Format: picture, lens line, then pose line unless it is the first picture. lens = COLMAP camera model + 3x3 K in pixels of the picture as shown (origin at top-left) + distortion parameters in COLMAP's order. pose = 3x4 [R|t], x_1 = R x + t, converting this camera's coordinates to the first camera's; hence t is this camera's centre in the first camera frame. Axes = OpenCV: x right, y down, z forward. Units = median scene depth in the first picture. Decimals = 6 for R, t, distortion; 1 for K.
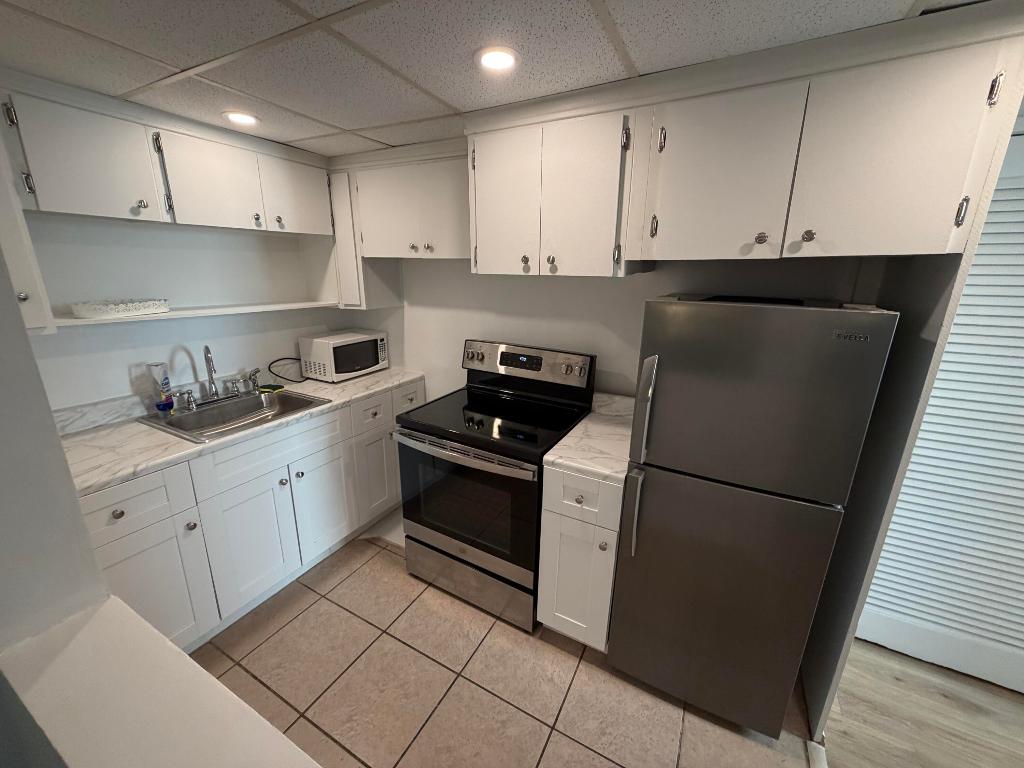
lens RADIAL K [[409.9, 0, 506.7], [0, 409.9, 385.7], [0, 0, 1]] dist [0.000594, 0.000021]
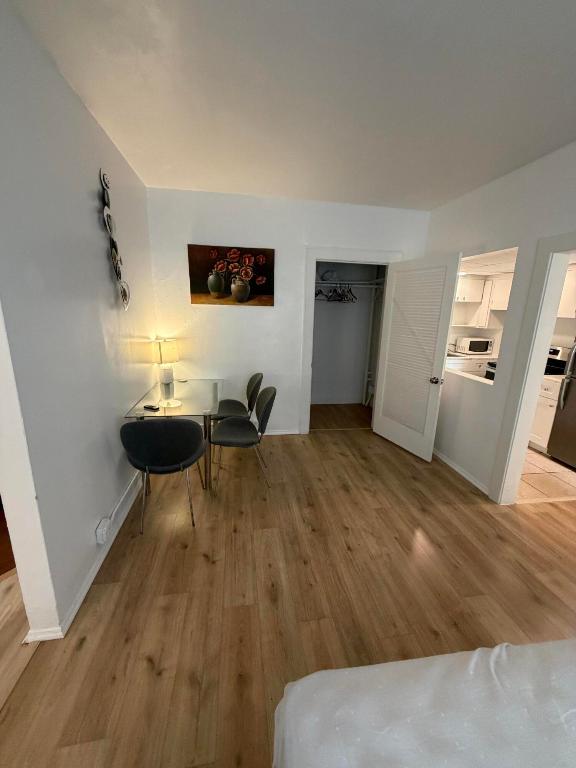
lens RADIAL K [[307.4, 0, 289.1], [0, 307.4, 381.8], [0, 0, 1]] dist [0.000594, 0.000021]
pose [[0.606224, 0.192038, -0.771760, 0.614462], [-0.235346, 0.970264, 0.056566, 0.427781], [0.759674, 0.147339, 0.633393, -1.505814]]
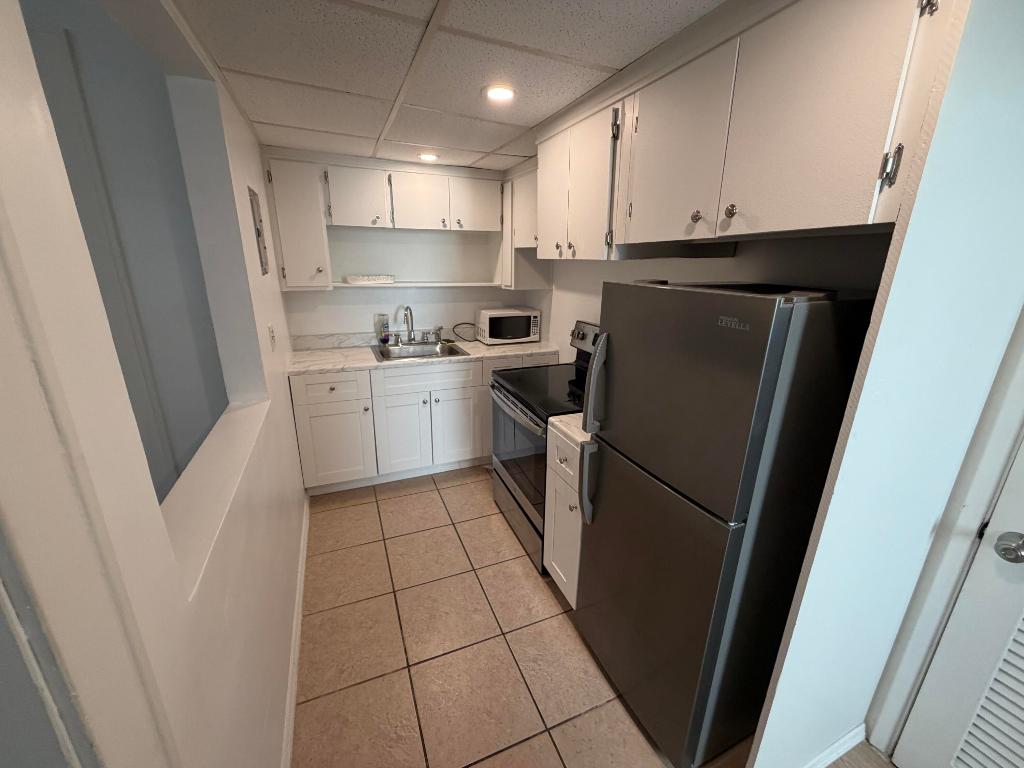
lens RADIAL K [[409.9, 0, 504.1], [0, 409.9, 386.5], [0, 0, 1]] dist [0.000594, 0.000021]
pose [[0.772821, 0.188069, -0.606117, 0.550417], [-0.178395, 0.980948, 0.076913, 0.016953], [0.609035, 0.048688, 0.791648, 0.003082]]
